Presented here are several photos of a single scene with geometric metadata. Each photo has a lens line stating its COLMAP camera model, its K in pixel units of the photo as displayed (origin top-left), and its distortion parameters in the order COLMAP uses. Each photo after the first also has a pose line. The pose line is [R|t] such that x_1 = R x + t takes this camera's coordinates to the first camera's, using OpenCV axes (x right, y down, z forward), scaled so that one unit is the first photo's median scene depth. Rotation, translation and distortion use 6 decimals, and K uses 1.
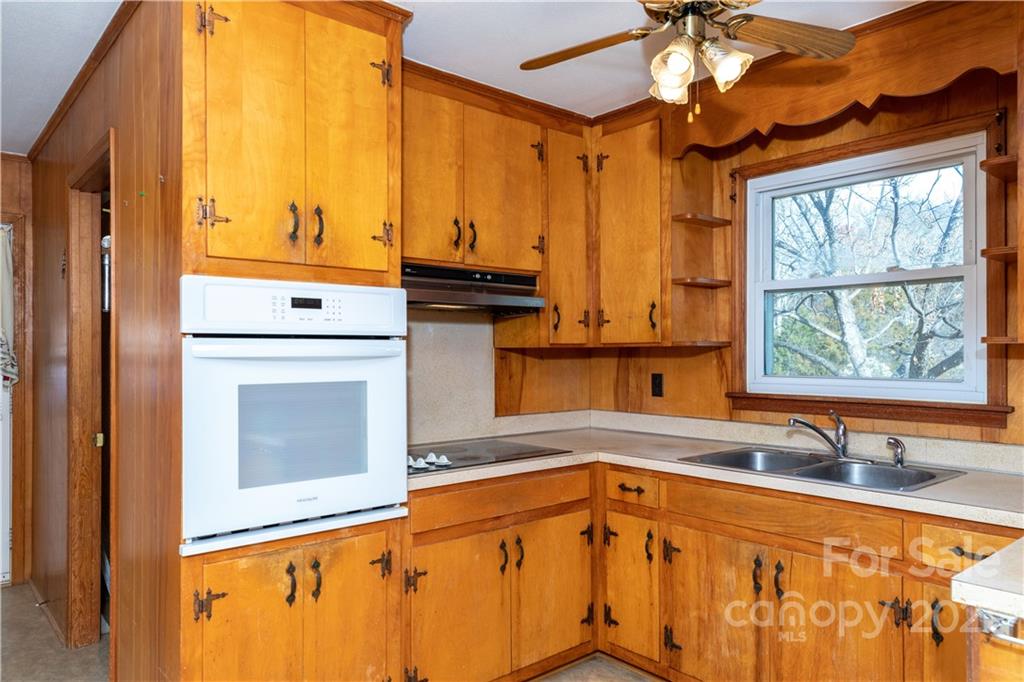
lens RADIAL K [[719.0, 0, 508.8], [0, 719.0, 342.4], [0, 0, 1]] dist [0.009577, 0.002095]
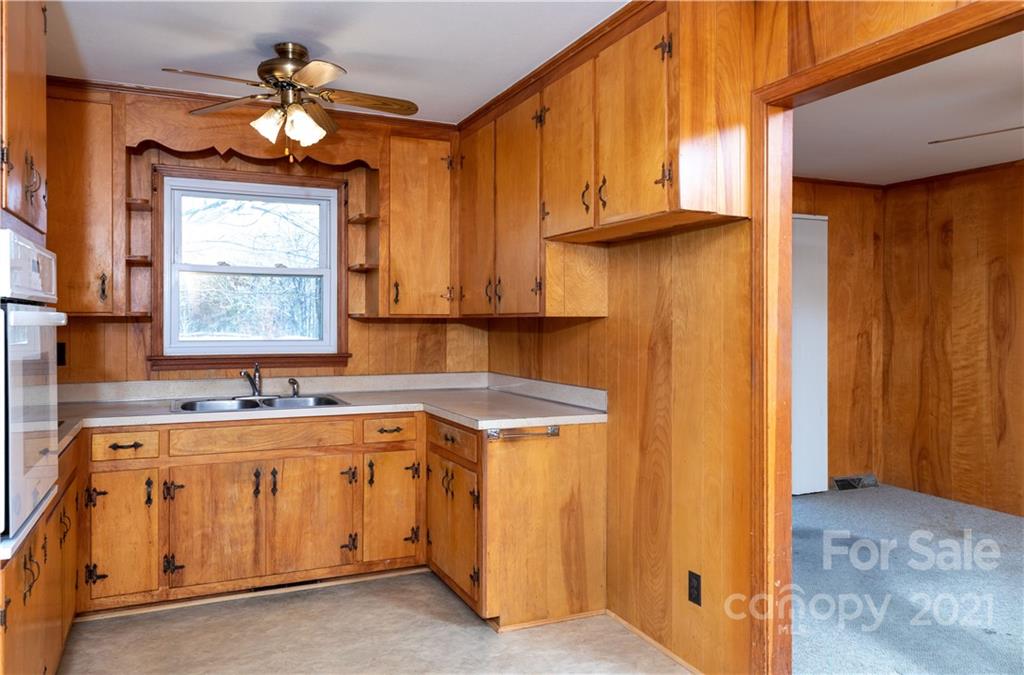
lens RADIAL K [[719.0, 0, 508.7], [0, 719.0, 329.6], [0, 0, 1]] dist [0.009577, 0.002095]
pose [[0.247736, -0.005375, 0.968813, -0.810022], [-0.017480, 0.999797, 0.010017, 0.006776], [-0.968670, -0.019416, 0.247592, 0.186676]]
